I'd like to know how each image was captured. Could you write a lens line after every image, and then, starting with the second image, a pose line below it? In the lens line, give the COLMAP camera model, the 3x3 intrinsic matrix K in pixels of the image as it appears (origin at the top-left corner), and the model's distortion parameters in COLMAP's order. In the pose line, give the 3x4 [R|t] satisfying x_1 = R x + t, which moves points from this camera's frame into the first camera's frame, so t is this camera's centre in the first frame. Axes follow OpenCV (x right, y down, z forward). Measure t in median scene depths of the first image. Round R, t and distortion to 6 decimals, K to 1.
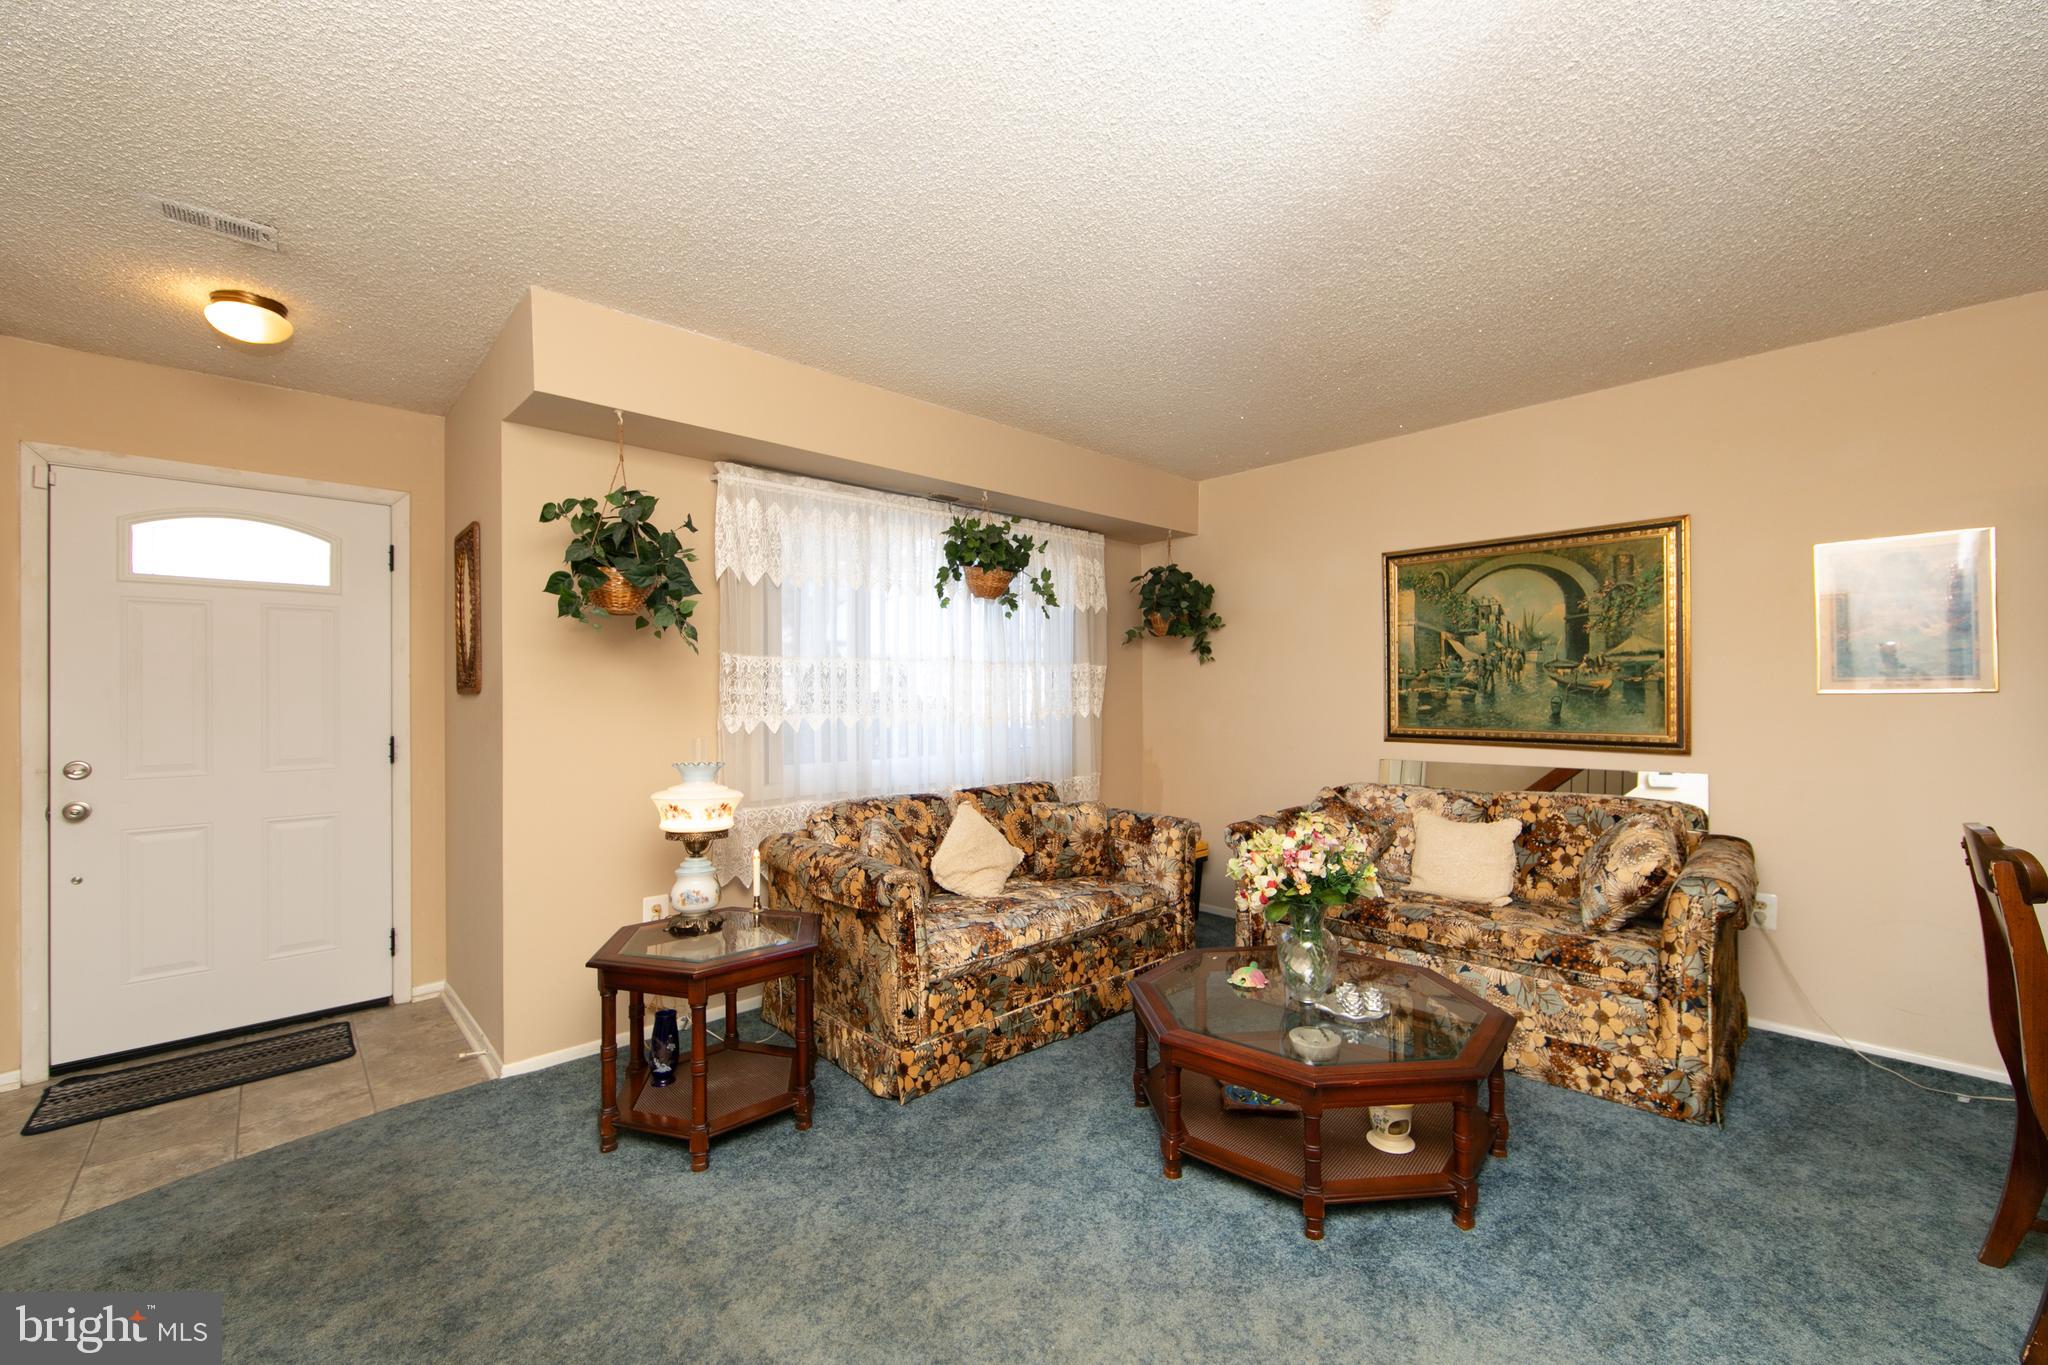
lens RADIAL K [[820.5, 0, 1032.1], [0, 820.5, 687.4], [0, 0, 1]] dist [-0.002281, -0.000597]
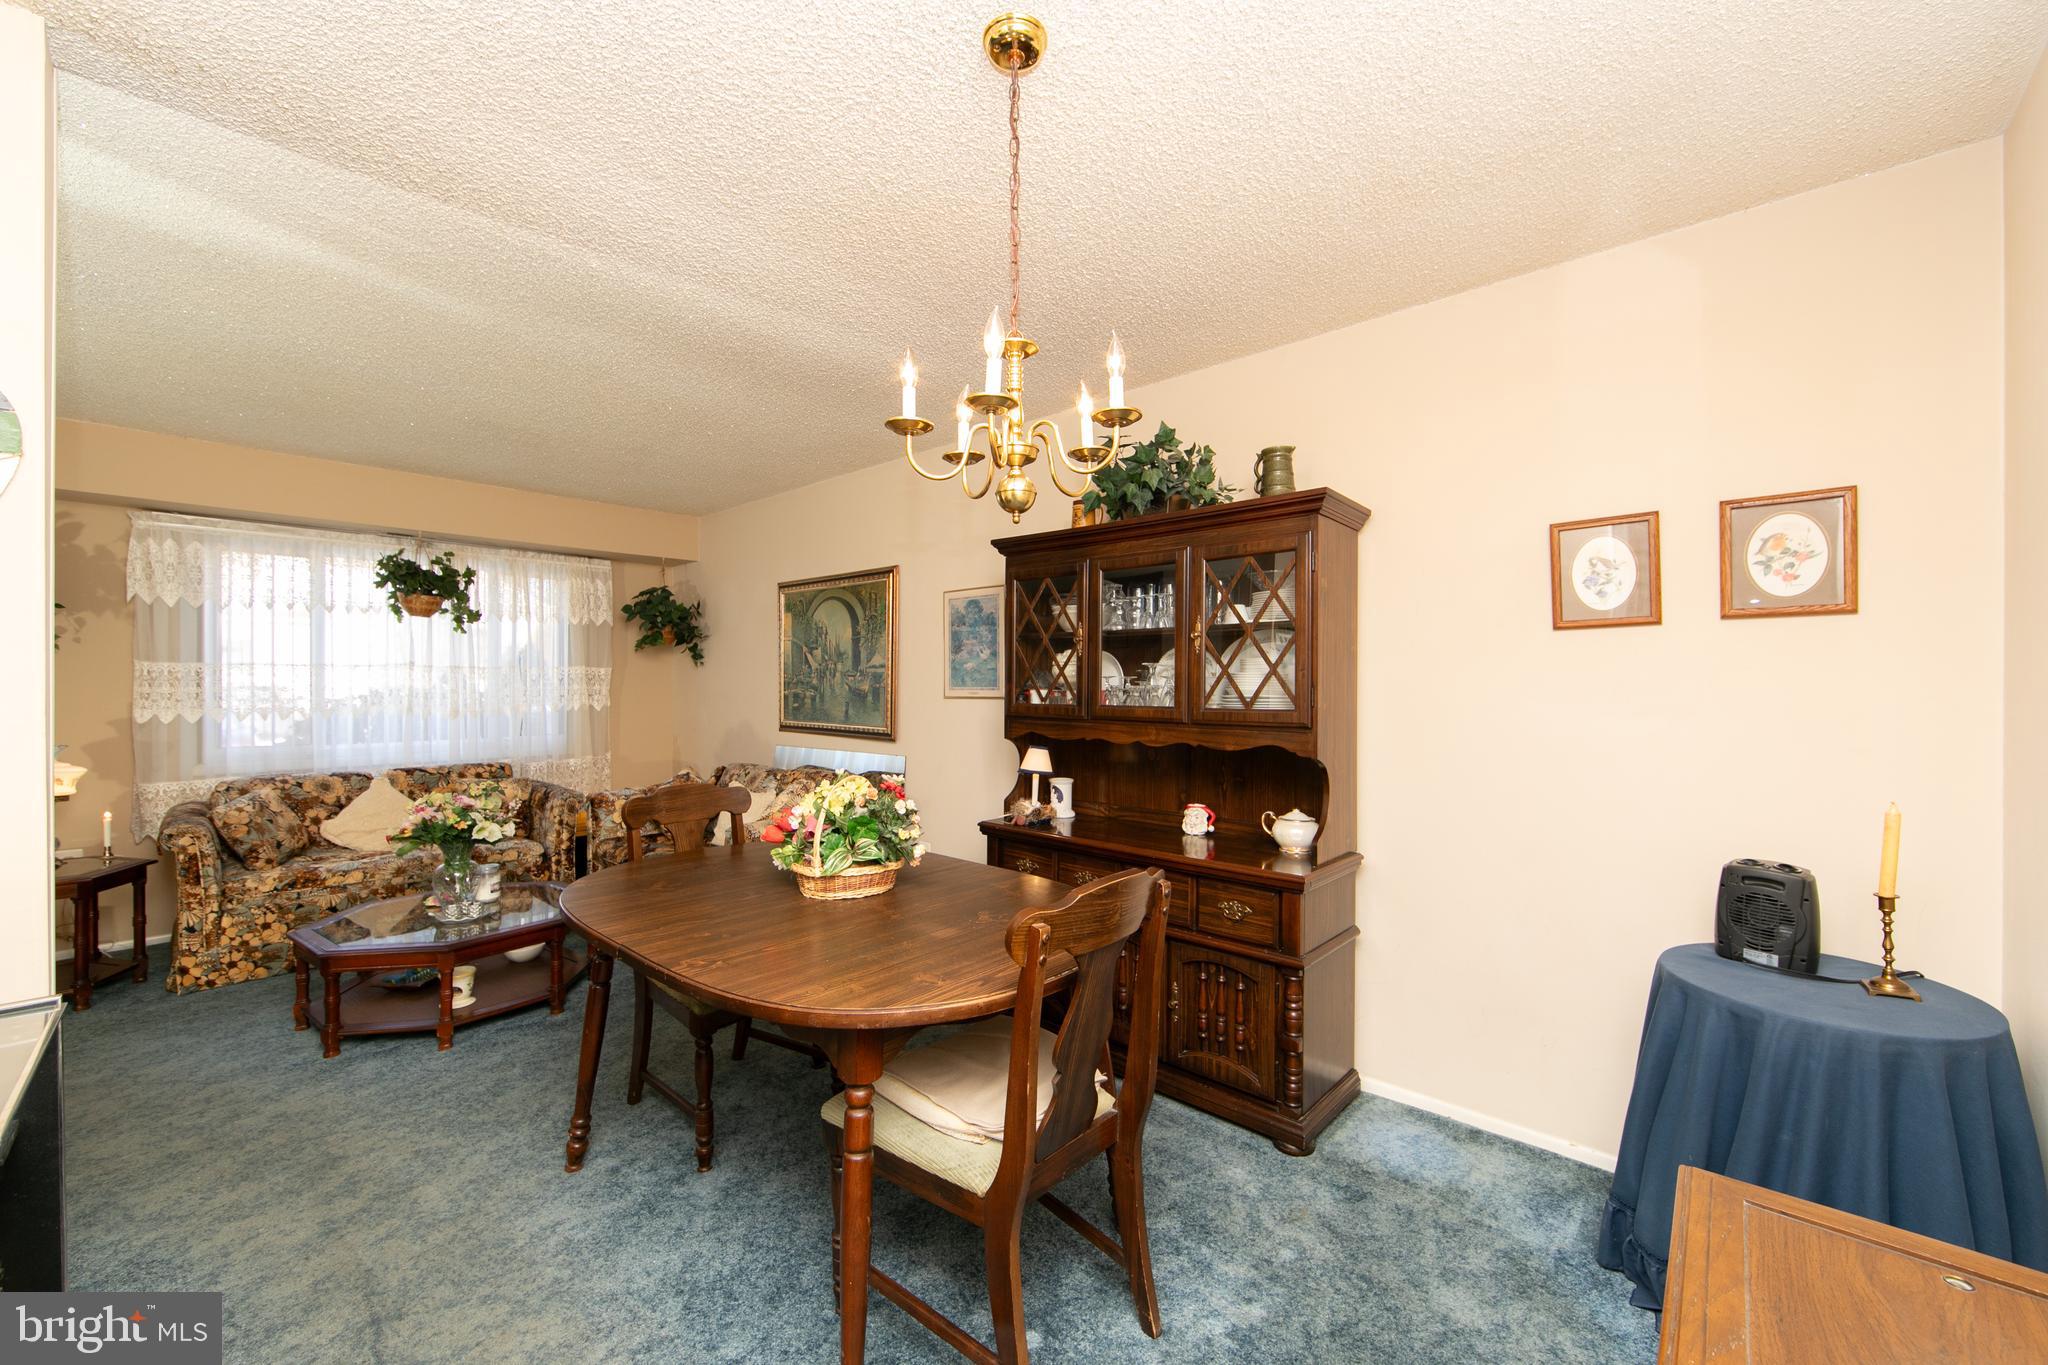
lens RADIAL K [[803.0, 0, 1024.0], [0, 803.0, 682.5], [0, 0, 1]] dist [0.000038, 0.000062]
pose [[0.997669, 0.007760, 0.067790, 0.822842], [-0.008314, 0.999934, 0.007889, -0.025672], [-0.067724, -0.008434, 0.997668, -0.305626]]
